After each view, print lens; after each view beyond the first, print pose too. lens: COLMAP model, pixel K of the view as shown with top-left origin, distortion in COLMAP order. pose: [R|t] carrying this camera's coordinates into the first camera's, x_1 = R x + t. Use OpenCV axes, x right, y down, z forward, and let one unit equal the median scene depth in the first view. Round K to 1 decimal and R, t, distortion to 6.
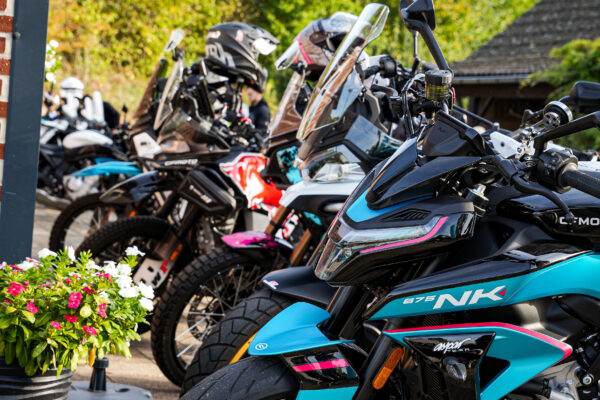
lens RADIAL K [[1278.1, 0, 298.0], [0, 1278.1, 200.4], [0, 0, 1]] dist [0.102901, 0.000000]
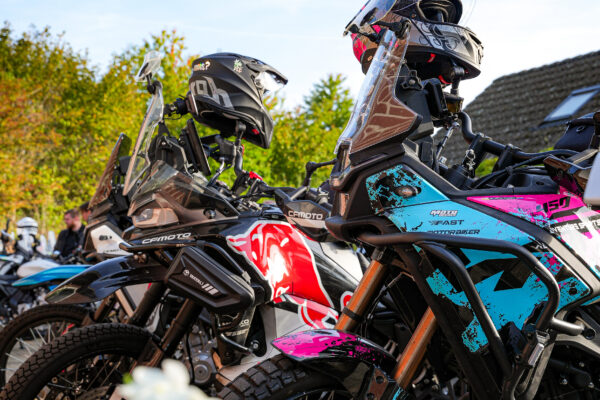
lens RADIAL K [[936.8, 0, 296.1], [0, 936.8, 199.5], [0, 0, 1]] dist [-0.012015, 0.000000]
pose [[0.994190, -0.042109, 0.099057, -0.072817], [0.055063, 0.989732, -0.131907, 0.018975], [-0.092486, 0.136595, 0.986300, 0.516520]]
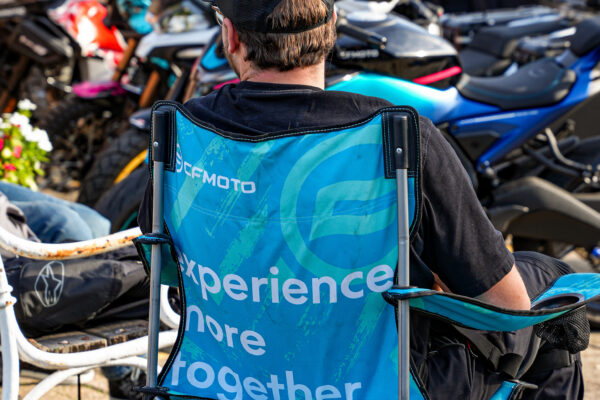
lens RADIAL K [[2268.7, 0, 300.4], [0, 2268.7, 197.4], [0, 0, 1]] dist [0.344740, 0.000000]
pose [[0.990823, -0.098179, 0.092904, -0.047748], [0.089988, 0.991995, 0.088595, -0.025427], [-0.100858, -0.079422, 0.991726, -0.716672]]
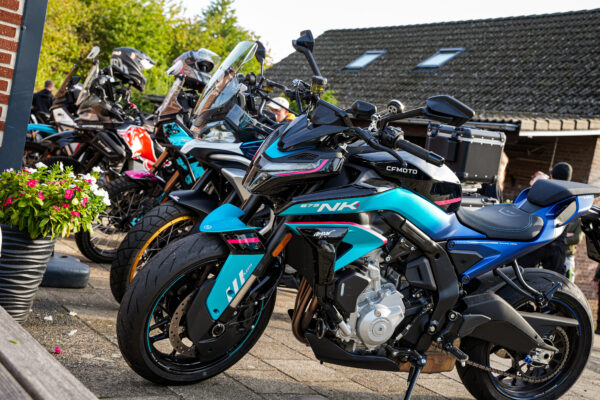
lens RADIAL K [[707.3, 0, 296.2], [0, 707.3, 200.9], [0, 0, 1]] dist [0.048565, 0.000000]
pose [[0.962111, 0.084705, 0.259167, -0.069248], [-0.093823, 0.995323, 0.022994, 0.020942], [-0.256007, -0.046438, 0.965559, 0.036611]]
